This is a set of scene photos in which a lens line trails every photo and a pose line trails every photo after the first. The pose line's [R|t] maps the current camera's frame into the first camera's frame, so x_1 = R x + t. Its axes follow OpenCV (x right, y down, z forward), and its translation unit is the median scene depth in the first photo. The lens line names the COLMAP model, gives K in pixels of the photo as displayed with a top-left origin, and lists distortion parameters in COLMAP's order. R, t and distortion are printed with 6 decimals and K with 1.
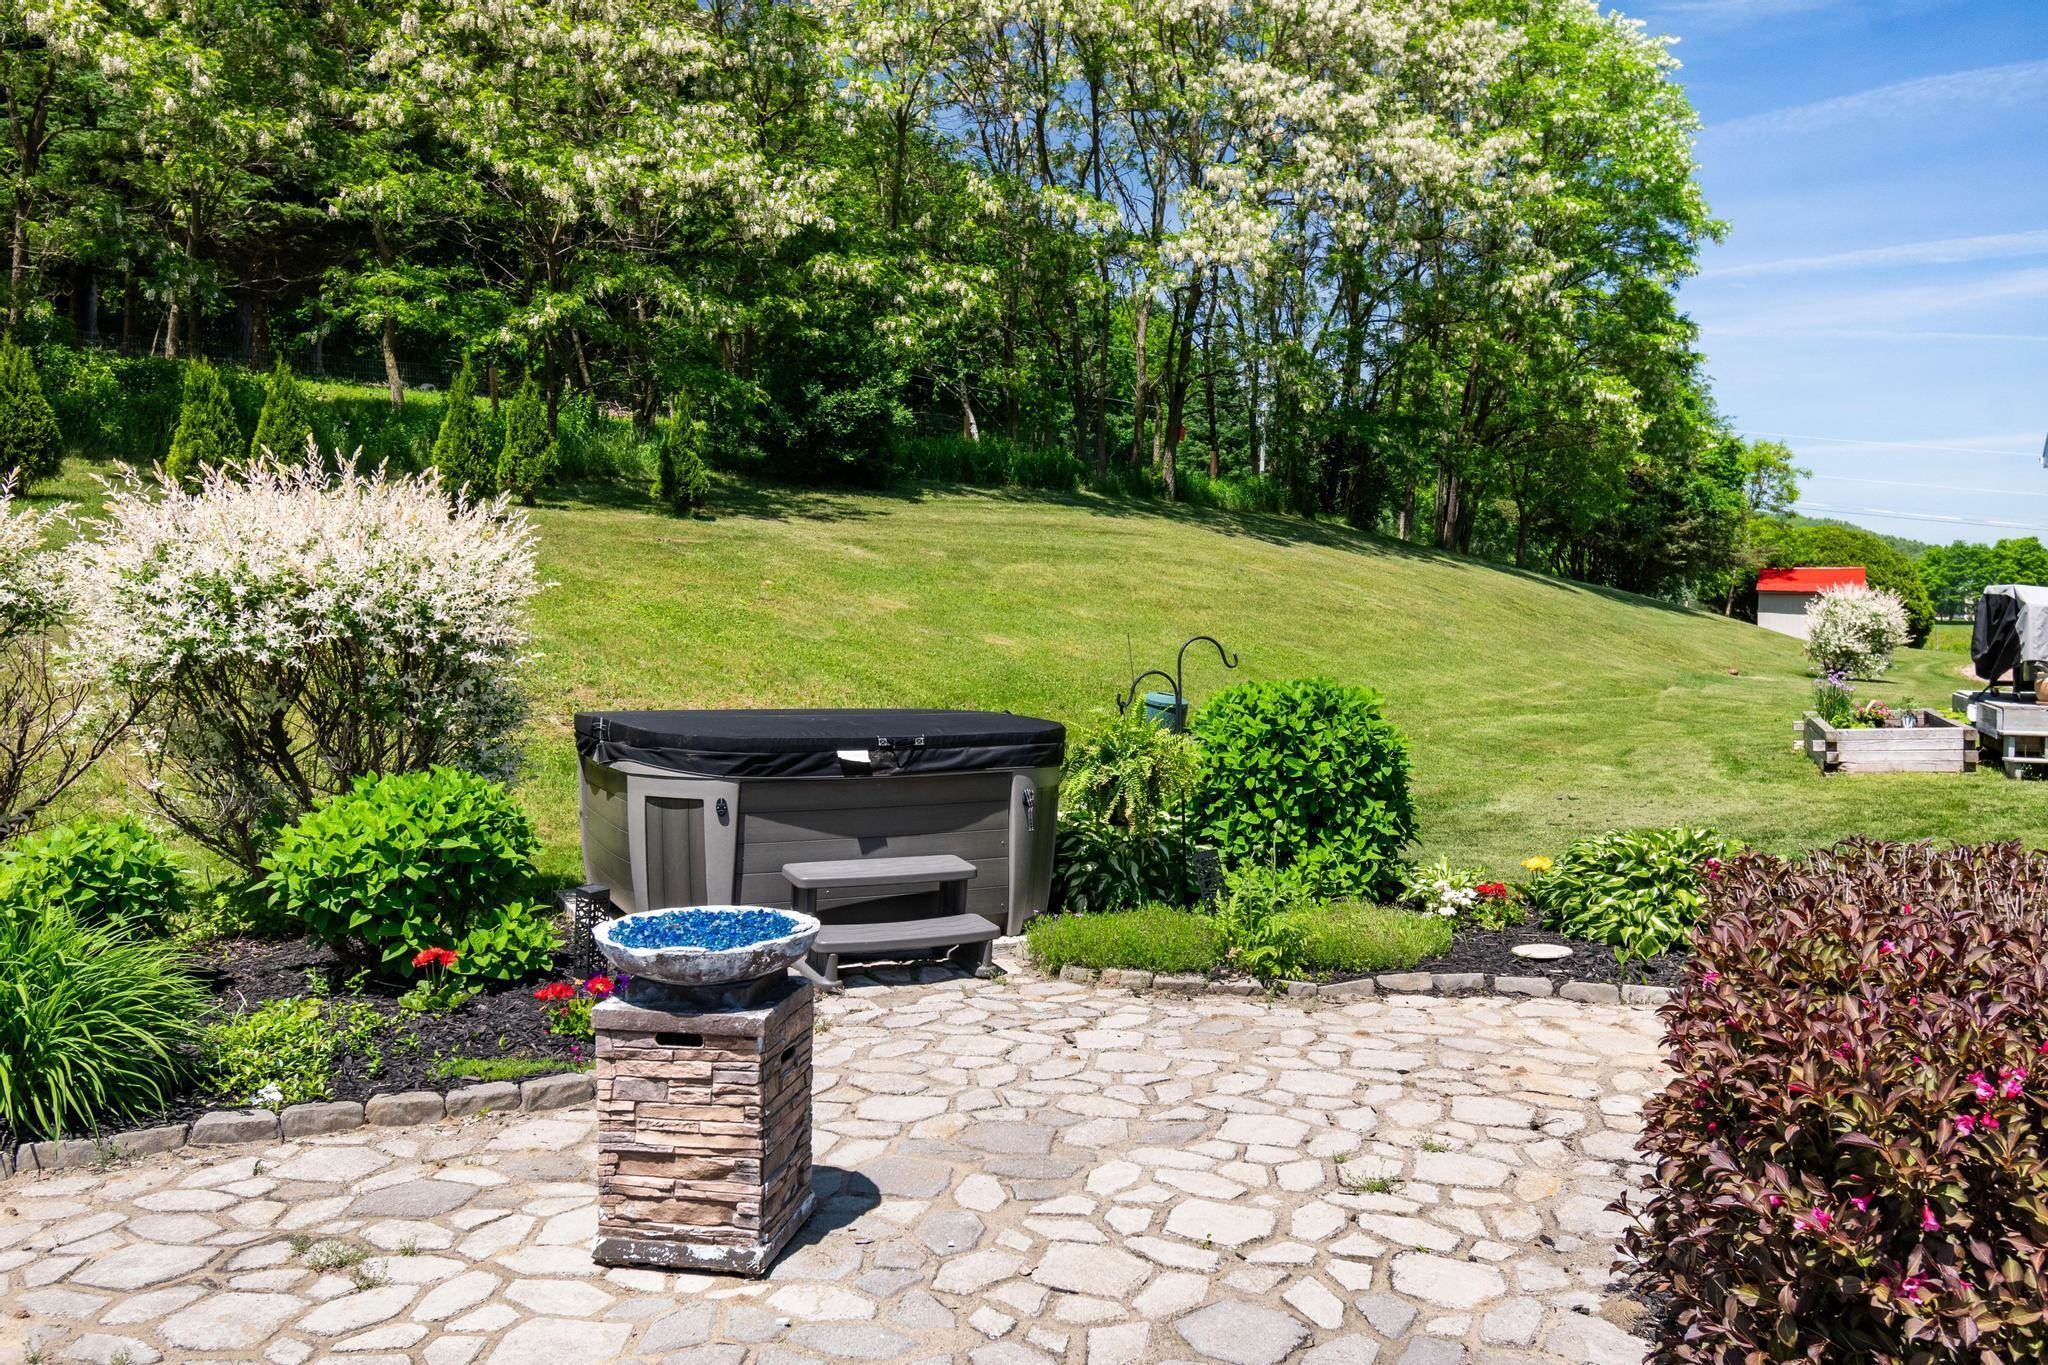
lens RADIAL K [[1683.8, 0, 1032.1], [0, 1683.8, 683.4], [0, 0, 1]] dist [-0.000519, 0.008673]
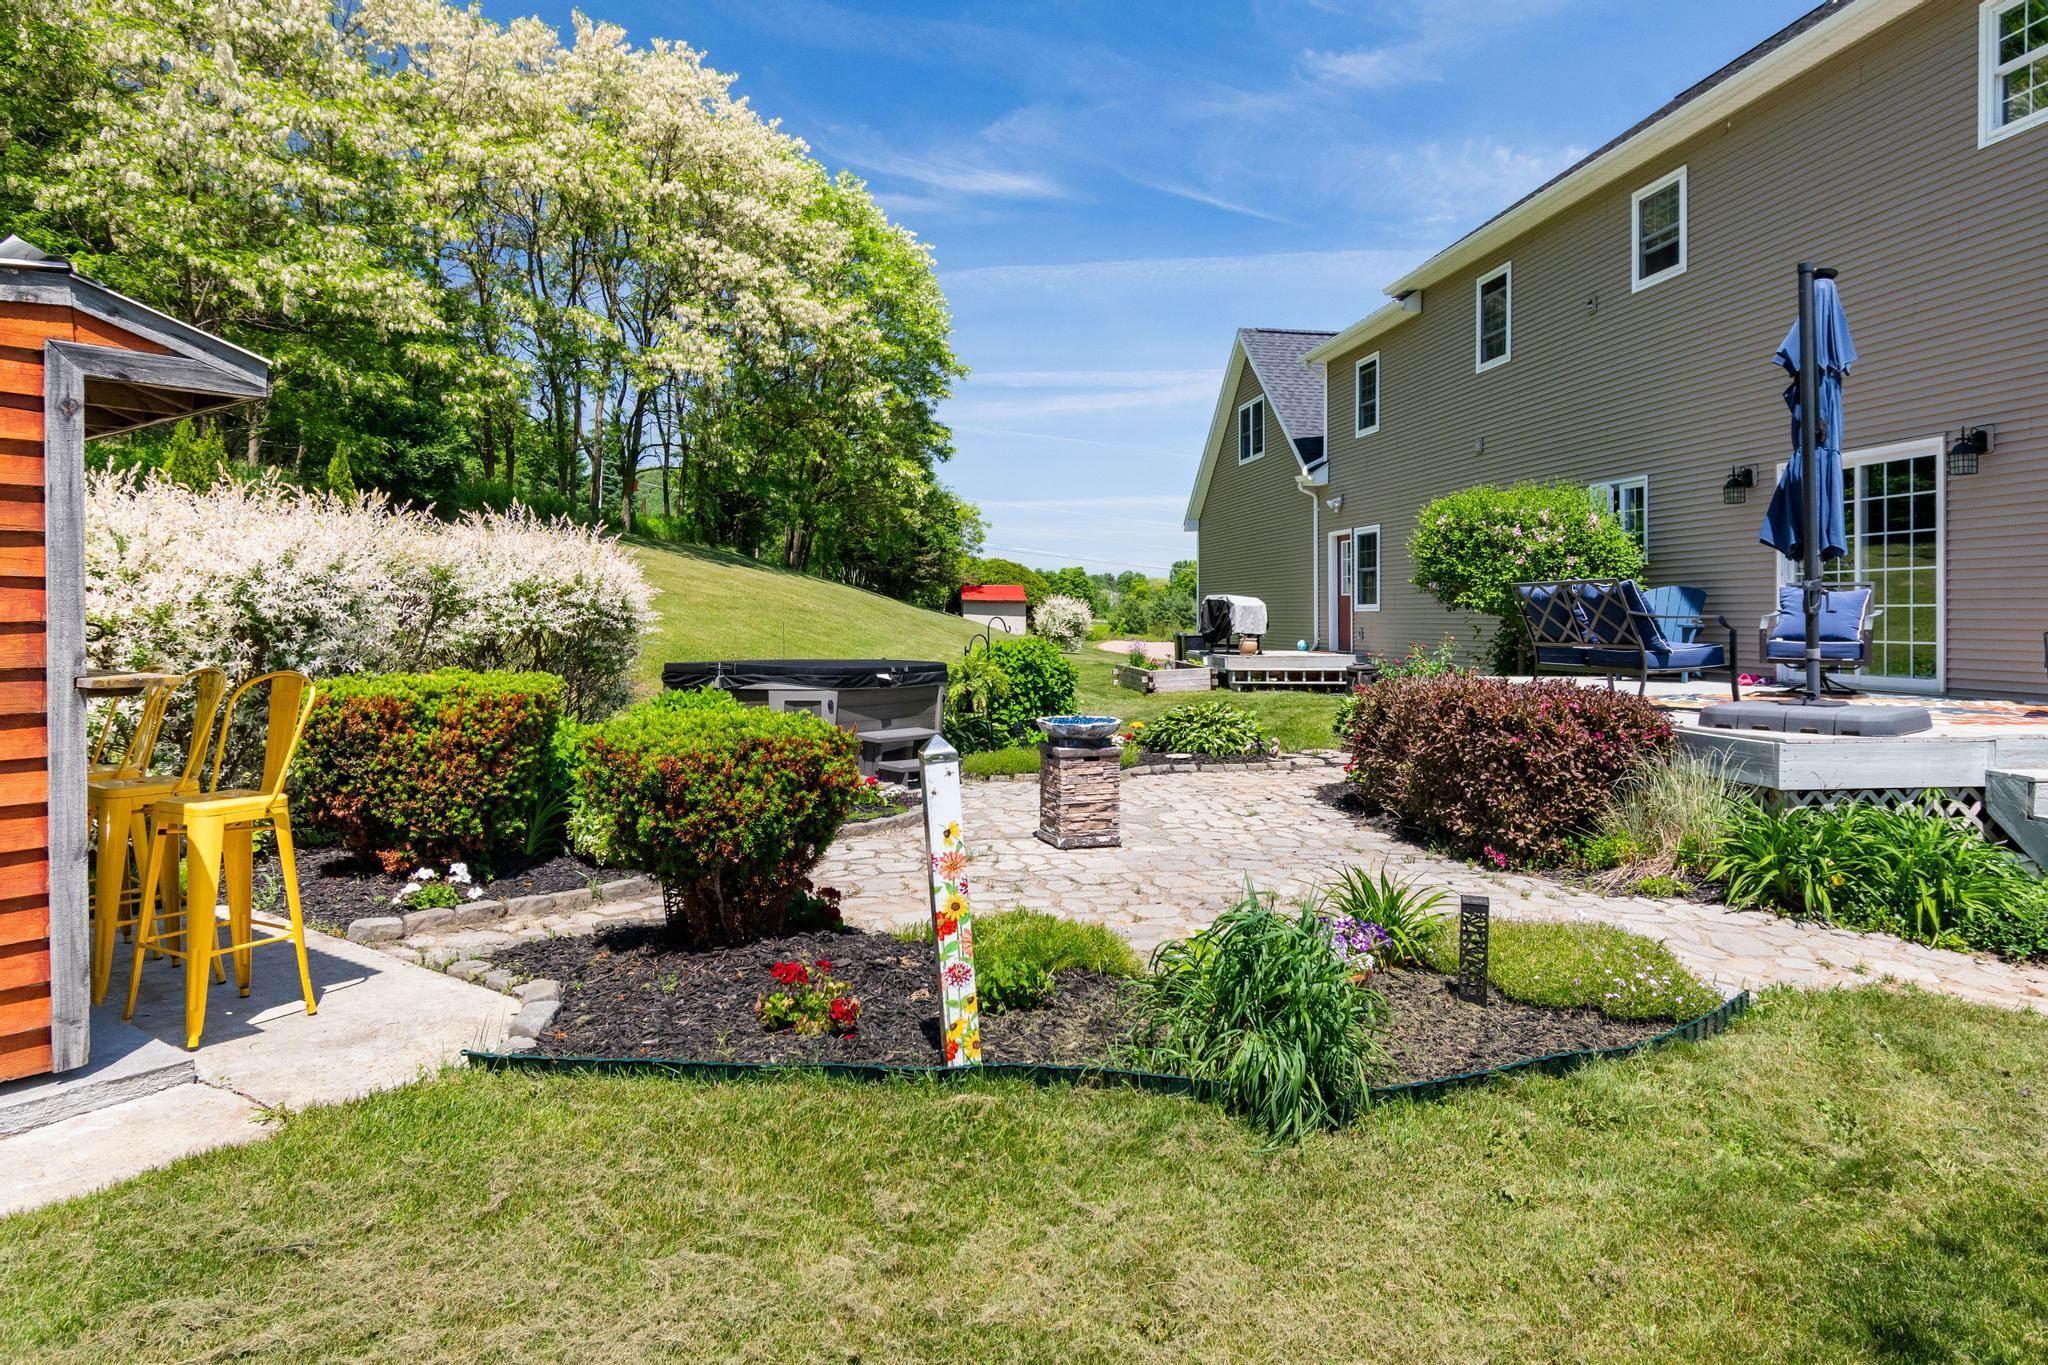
lens RADIAL K [[1281.8, 0, 1024.6], [0, 1281.8, 610.8], [0, 0, 1]] dist [-0.007693, 0.004668]
pose [[0.876472, -0.000935, 0.481452, -0.173186], [0.023452, 0.998894, -0.040752, 0.007912], [-0.480881, 0.047009, 0.875524, -0.098693]]
